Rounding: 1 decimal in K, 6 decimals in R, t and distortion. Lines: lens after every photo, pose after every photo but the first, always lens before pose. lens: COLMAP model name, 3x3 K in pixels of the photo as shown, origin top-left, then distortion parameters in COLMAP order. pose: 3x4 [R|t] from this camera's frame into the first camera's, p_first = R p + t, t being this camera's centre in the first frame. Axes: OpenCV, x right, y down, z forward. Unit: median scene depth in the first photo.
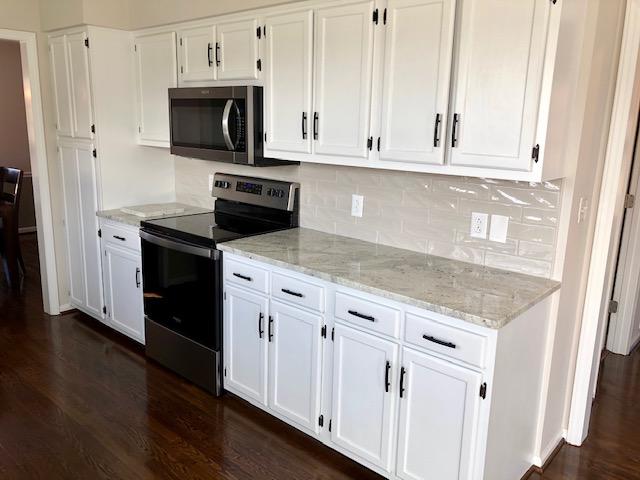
lens RADIAL K [[525.1, 0, 314.6], [0, 525.1, 230.0], [0, 0, 1]] dist [0.000817, 0.000693]
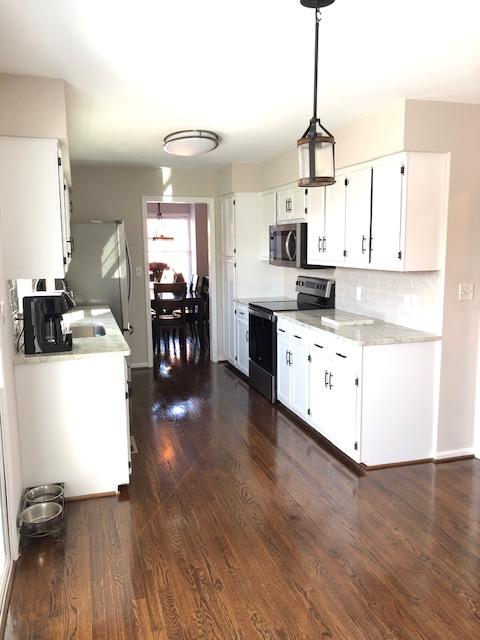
lens RADIAL K [[525.1, 0, 240.4], [0, 525.1, 320.3], [0, 0, 1]] dist [0.000817, 0.000693]
pose [[0.848939, 0.040066, -0.526971, 0.569634], [-0.073169, 0.996430, -0.042113, 0.118417], [0.523402, 0.074309, 0.848840, -0.488525]]
